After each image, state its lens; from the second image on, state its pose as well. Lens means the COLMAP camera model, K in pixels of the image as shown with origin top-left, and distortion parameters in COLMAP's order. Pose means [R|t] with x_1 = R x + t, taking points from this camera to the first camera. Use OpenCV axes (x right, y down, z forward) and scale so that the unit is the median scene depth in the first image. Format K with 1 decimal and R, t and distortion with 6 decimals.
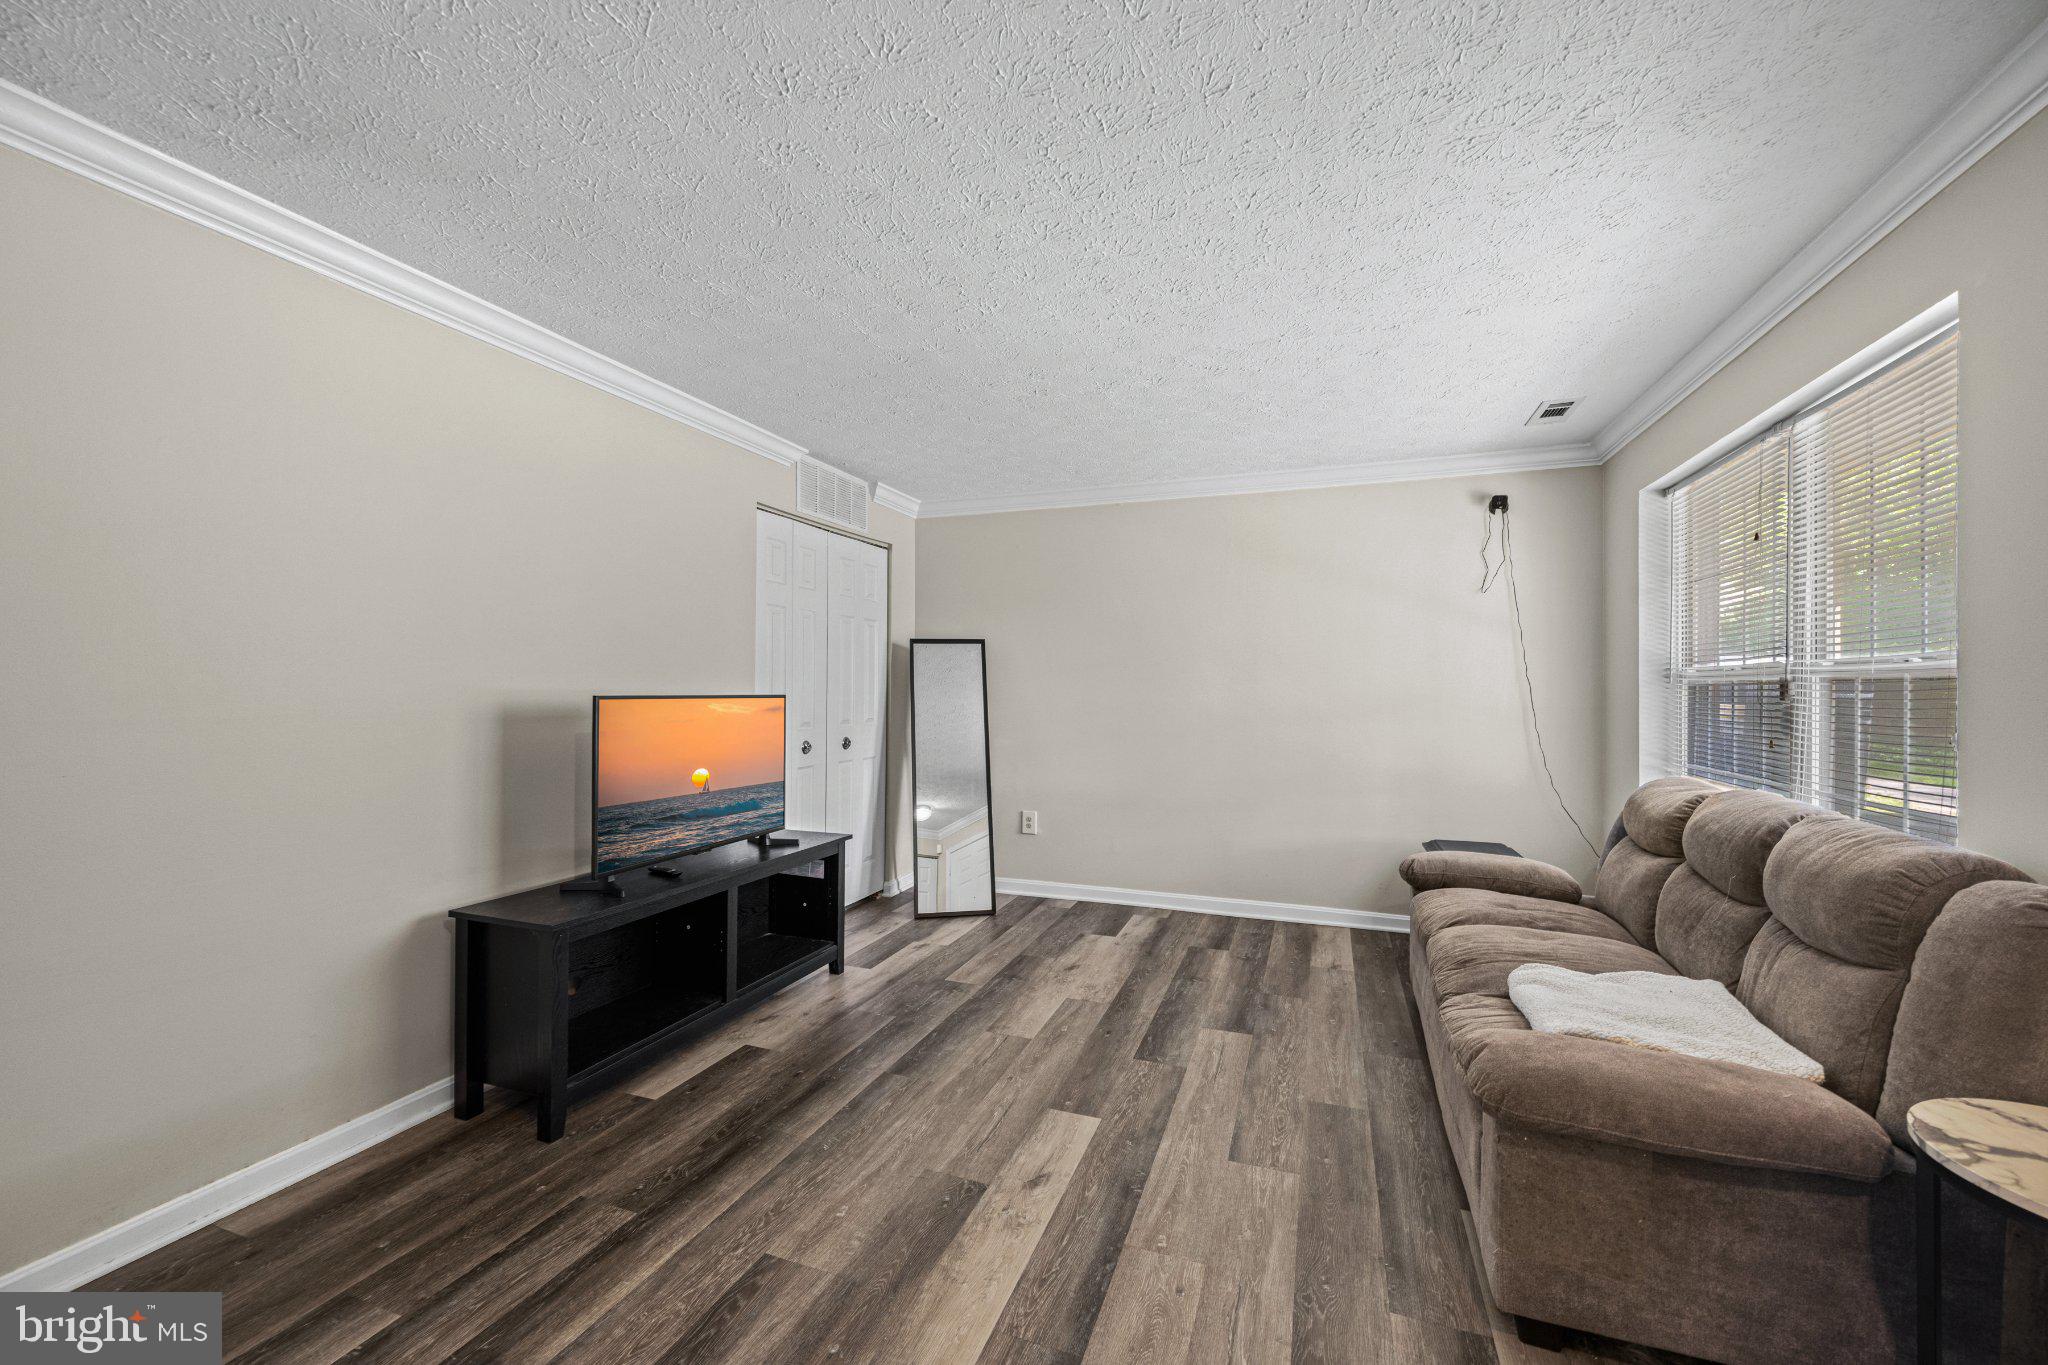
lens RADIAL K [[814.7, 0, 1025.5], [0, 814.7, 688.3], [0, 0, 1]] dist [-0.000090, -0.000030]
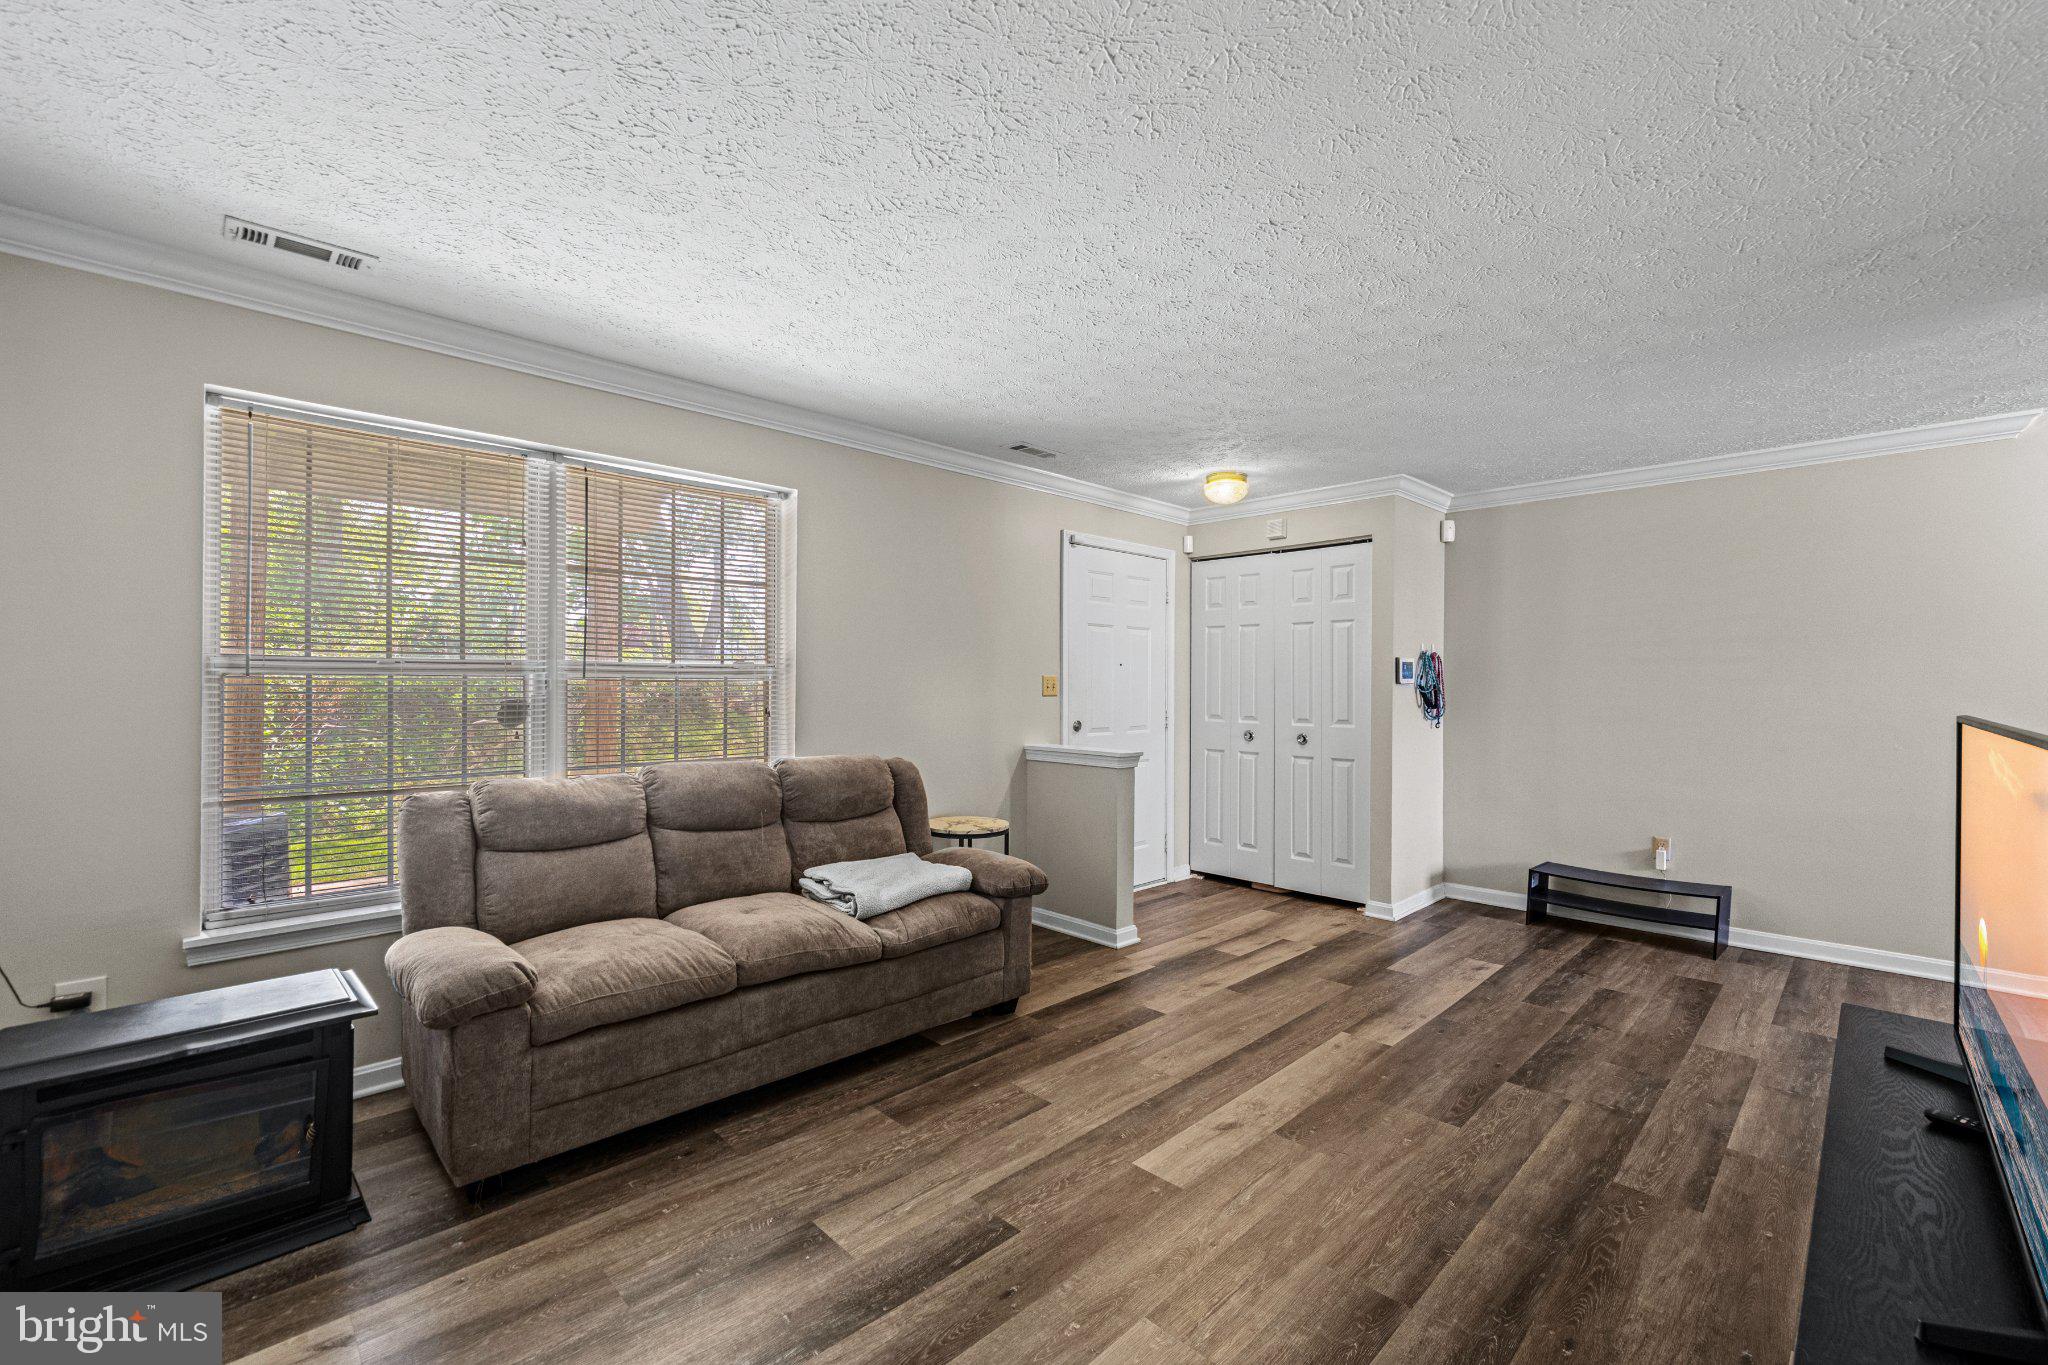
lens RADIAL K [[841.3, 0, 1024.0], [0, 841.3, 682.5], [0, 0, 1]] dist [-0.001601, -0.000151]
pose [[-0.902552, -0.008544, 0.430497, -0.158982], [-0.008060, 0.999963, 0.002948, -0.009632], [-0.430506, -0.000809, -0.902587, 1.523337]]
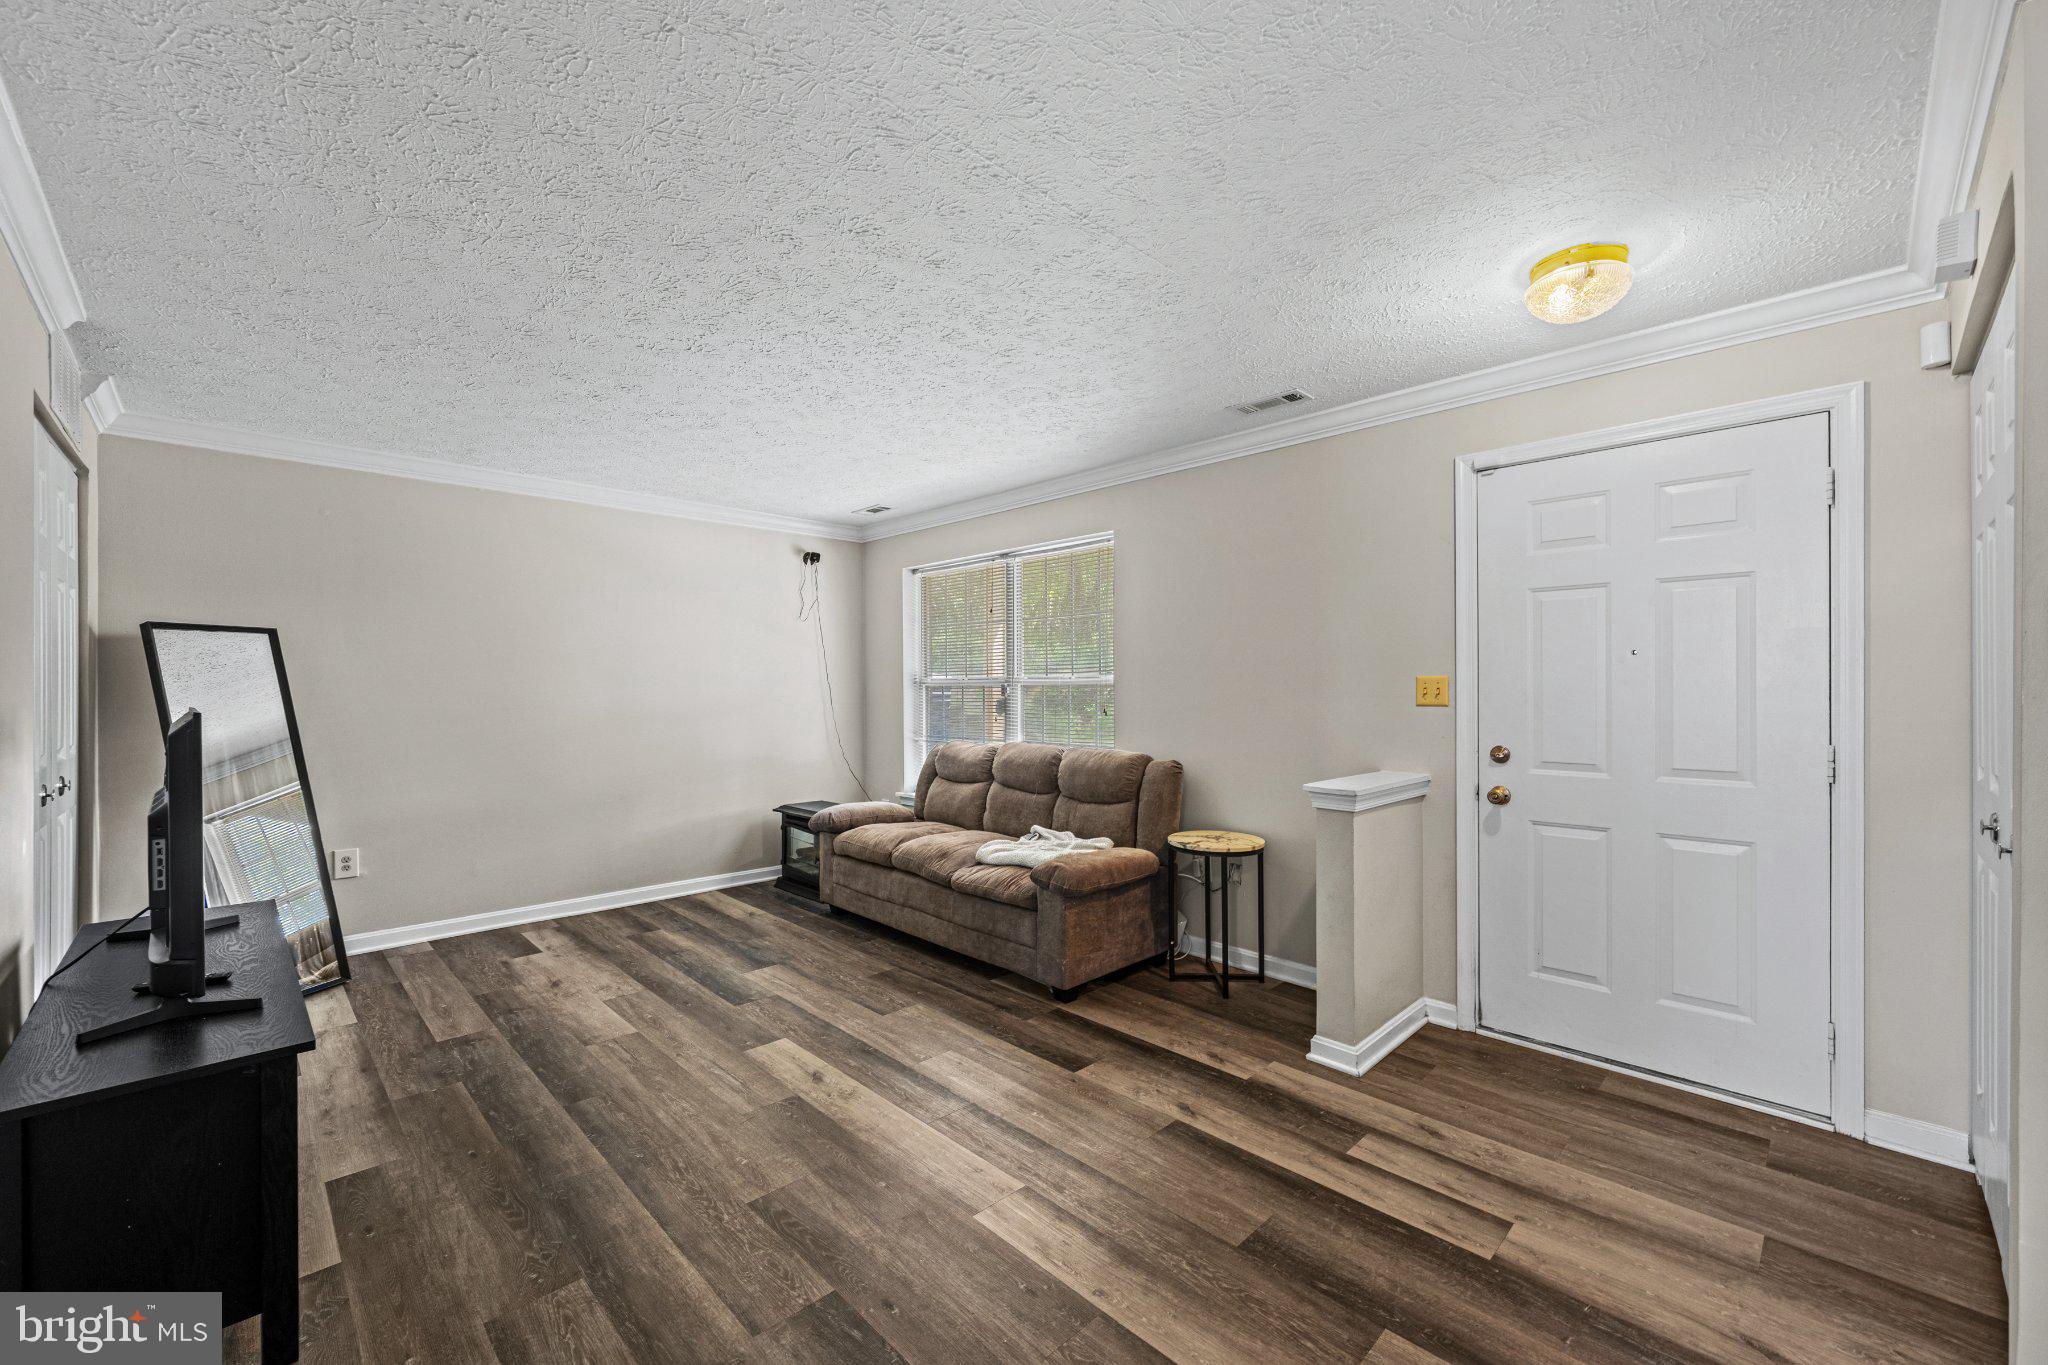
lens RADIAL K [[814.7, 0, 1025.5], [0, 814.7, 688.3], [0, 0, 1]] dist [-0.000090, -0.000030]
pose [[0.420749, -0.003720, 0.907169, -0.706967], [0.004403, 0.999988, 0.002059, -0.006655], [-0.907166, 0.003128, 0.420761, 0.111551]]
